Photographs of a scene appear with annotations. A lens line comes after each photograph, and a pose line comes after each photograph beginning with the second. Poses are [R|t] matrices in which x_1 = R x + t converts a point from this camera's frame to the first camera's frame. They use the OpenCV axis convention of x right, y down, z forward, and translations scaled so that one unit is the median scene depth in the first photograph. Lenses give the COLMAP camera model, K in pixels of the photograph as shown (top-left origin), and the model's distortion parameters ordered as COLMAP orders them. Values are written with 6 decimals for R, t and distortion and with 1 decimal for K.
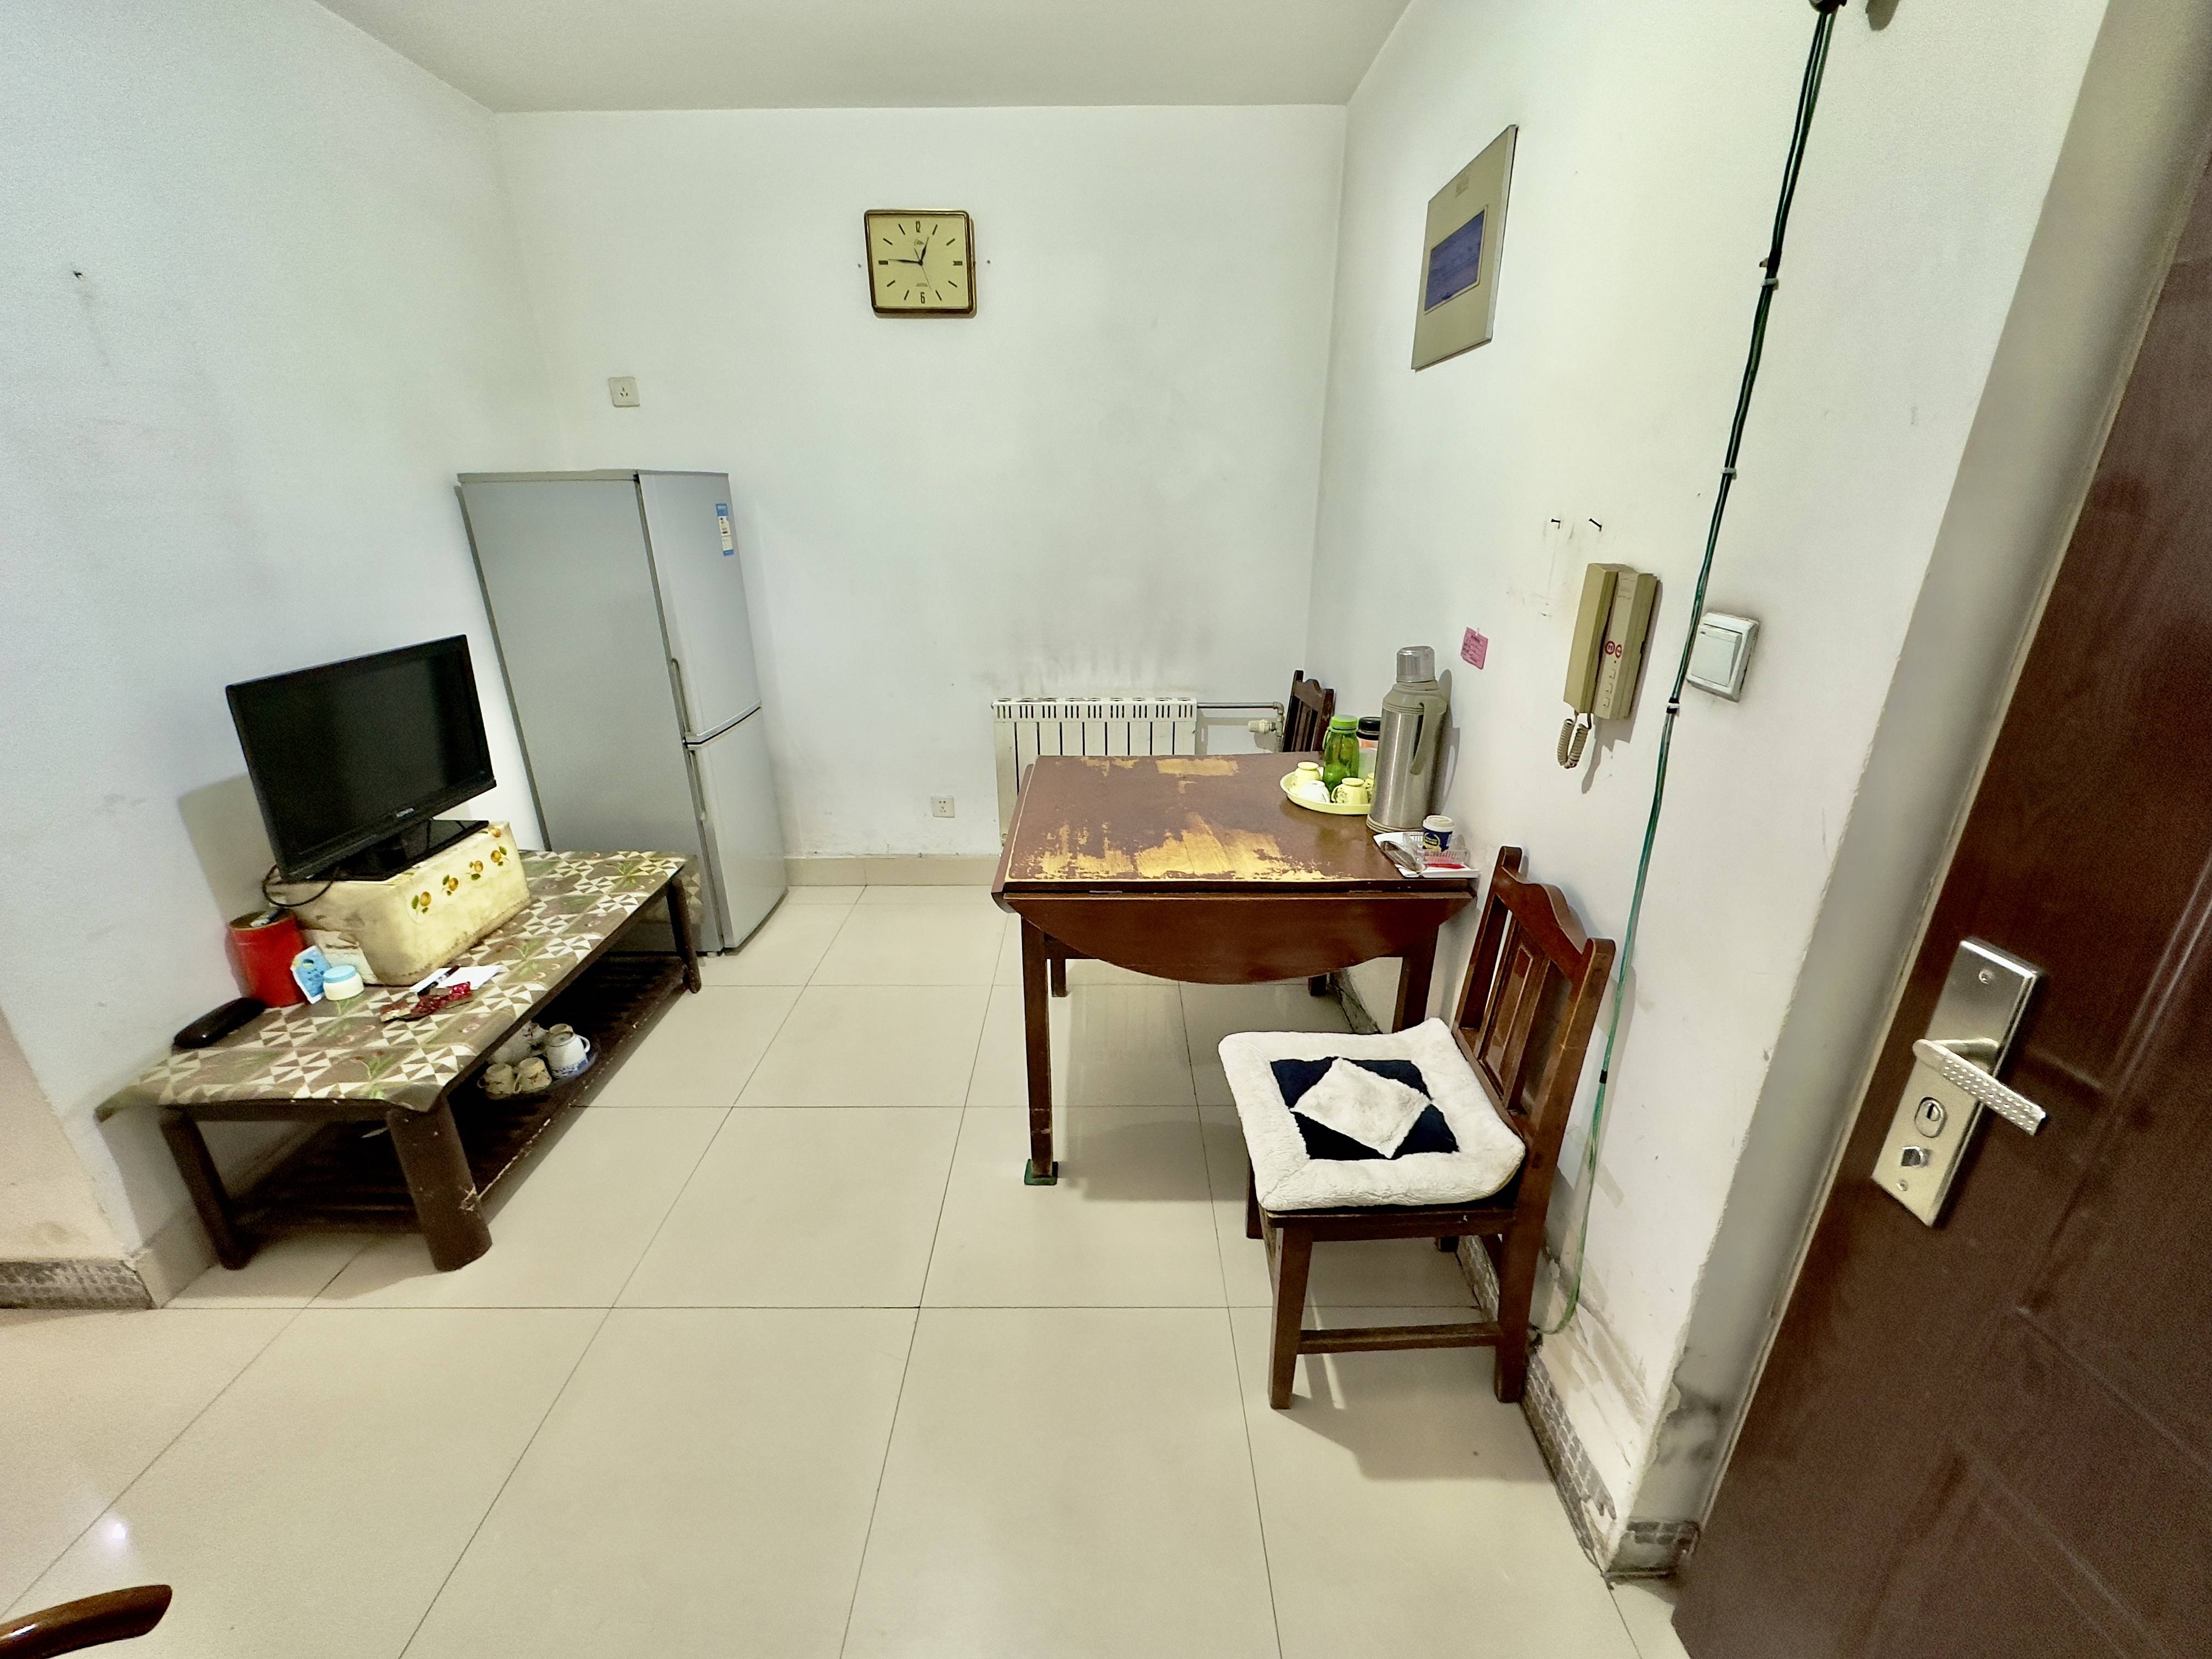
lens RADIAL K [[878.3, 0, 1106.0], [0, 878.3, 829.5], [0, 0, 1]] dist [-0.001763, 0.000067]
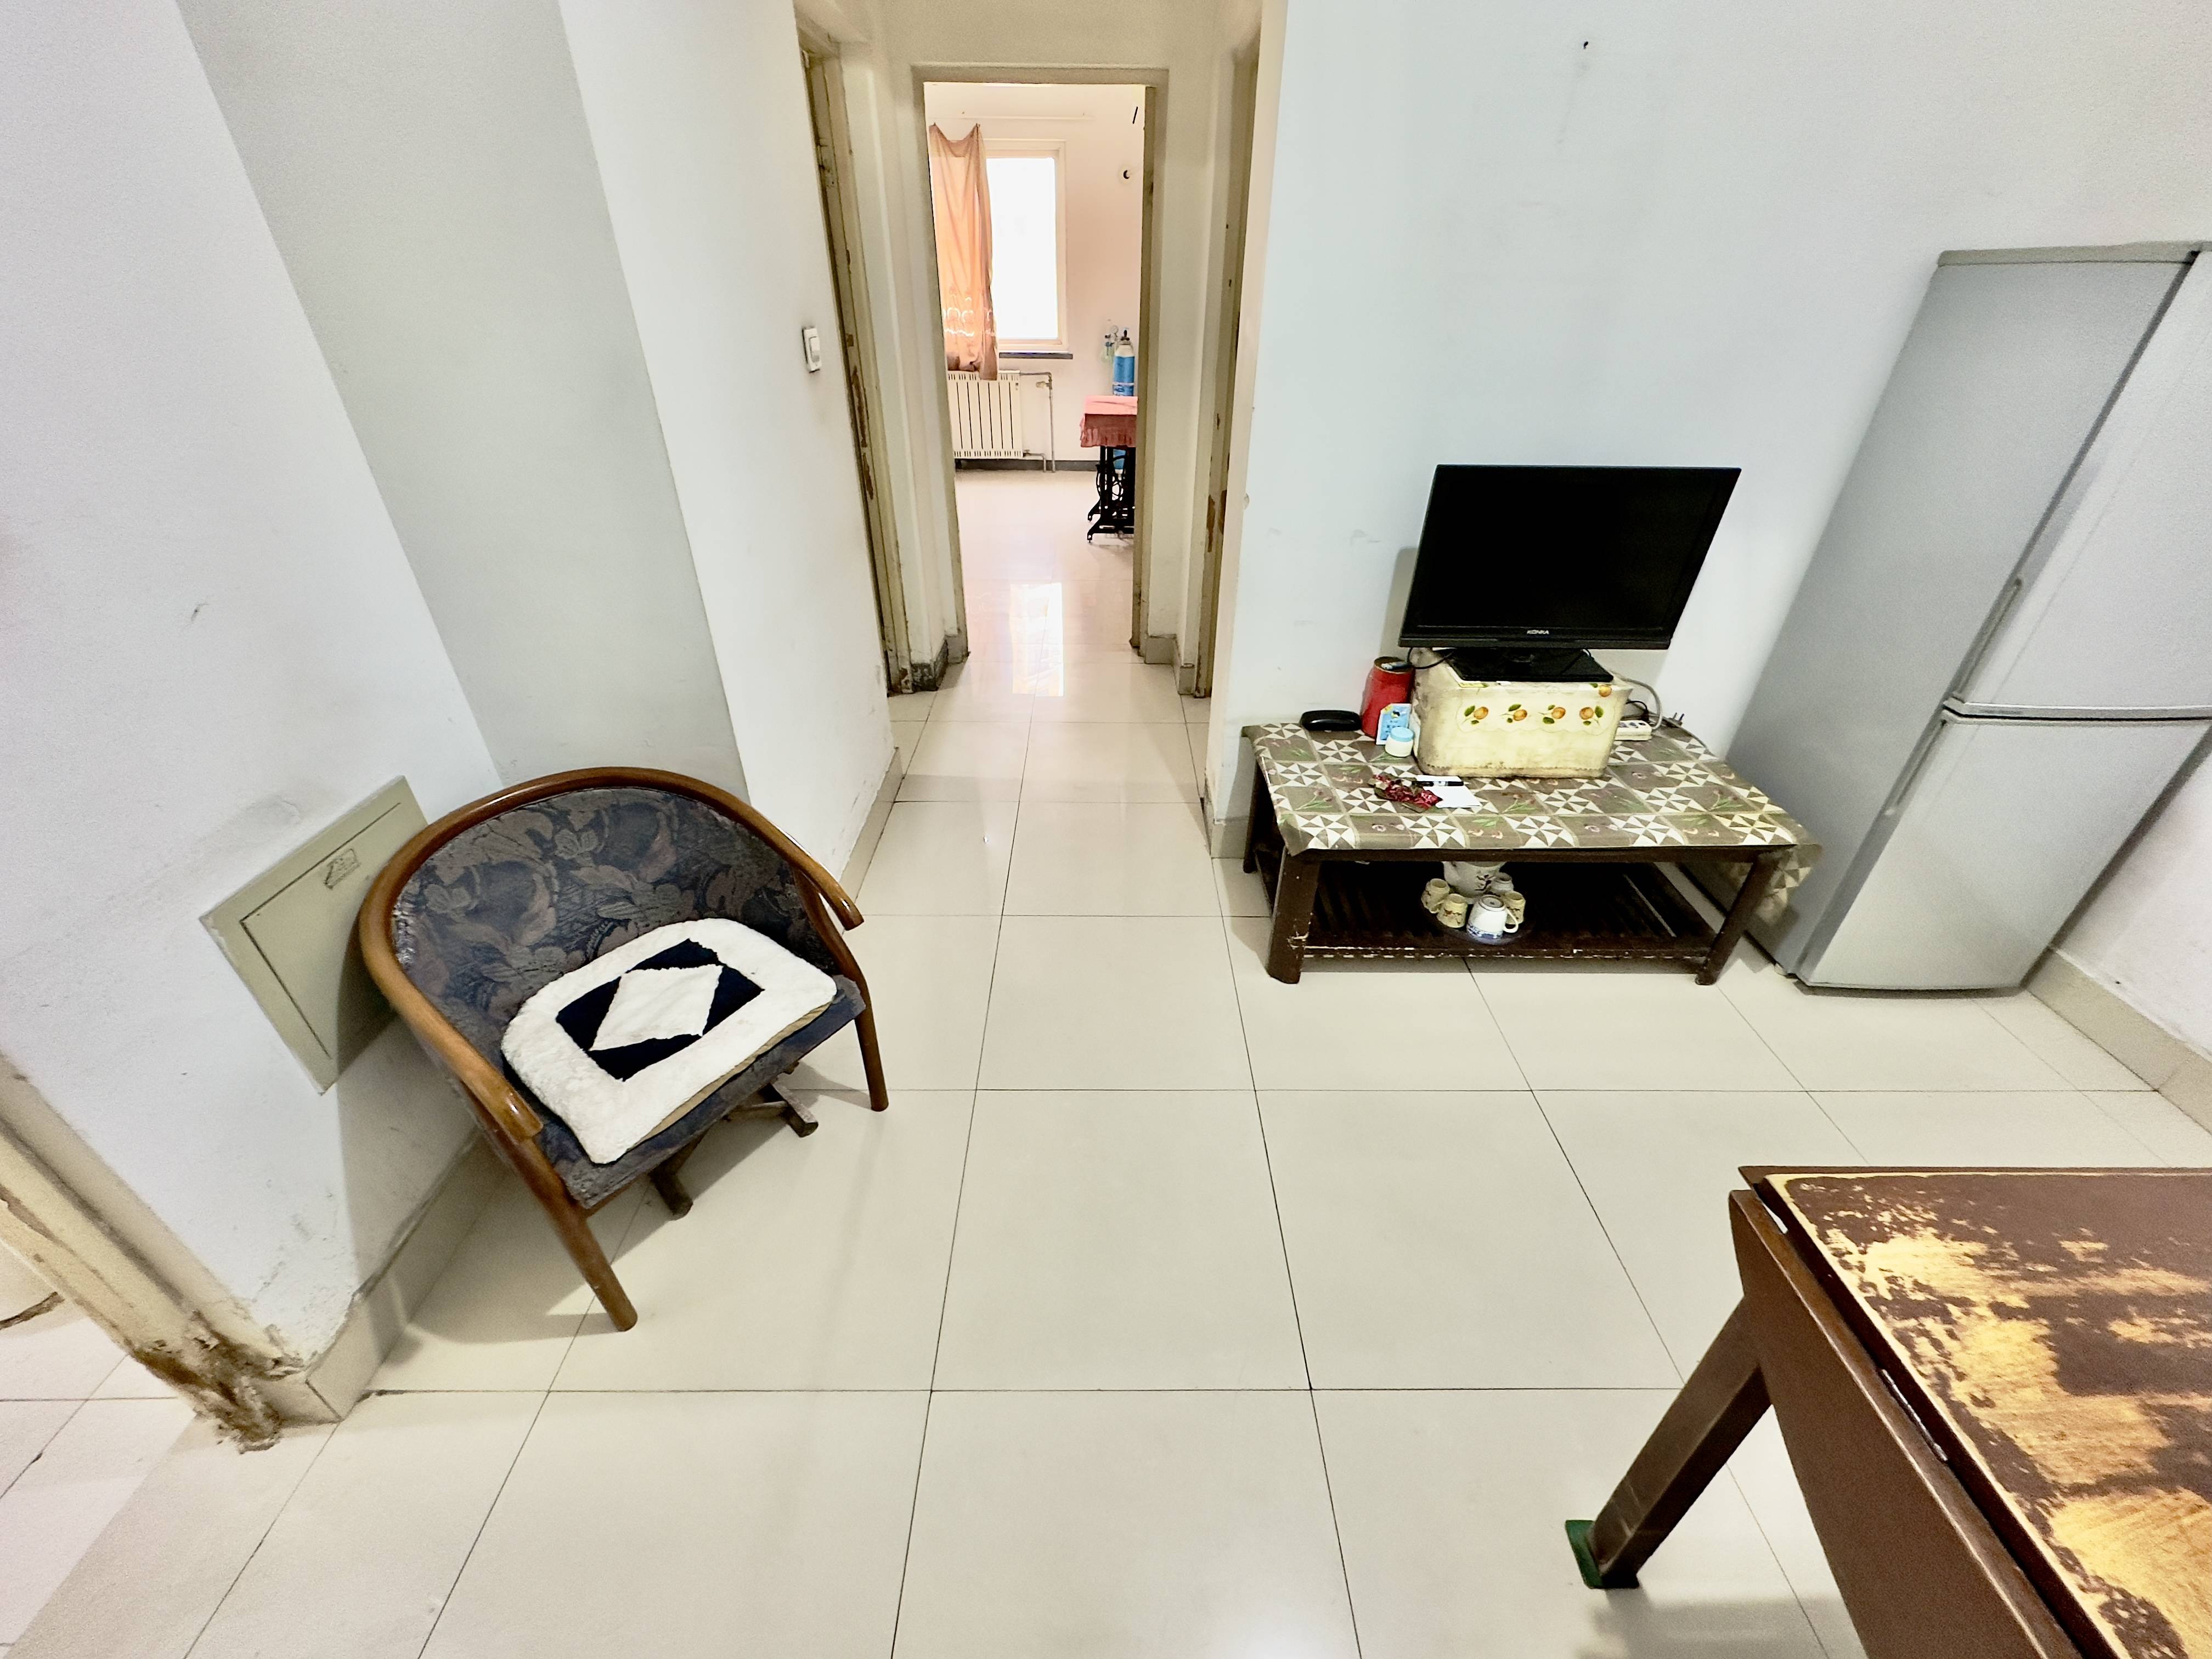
lens RADIAL K [[878.3, 0, 1106.0], [0, 878.3, 829.5], [0, 0, 1]] dist [-0.001763, 0.000067]
pose [[0.006768, 0.543350, -0.839479, 0.147259], [-0.367554, 0.782084, 0.503238, -0.158343], [0.929978, 0.305147, 0.205004, 0.392909]]
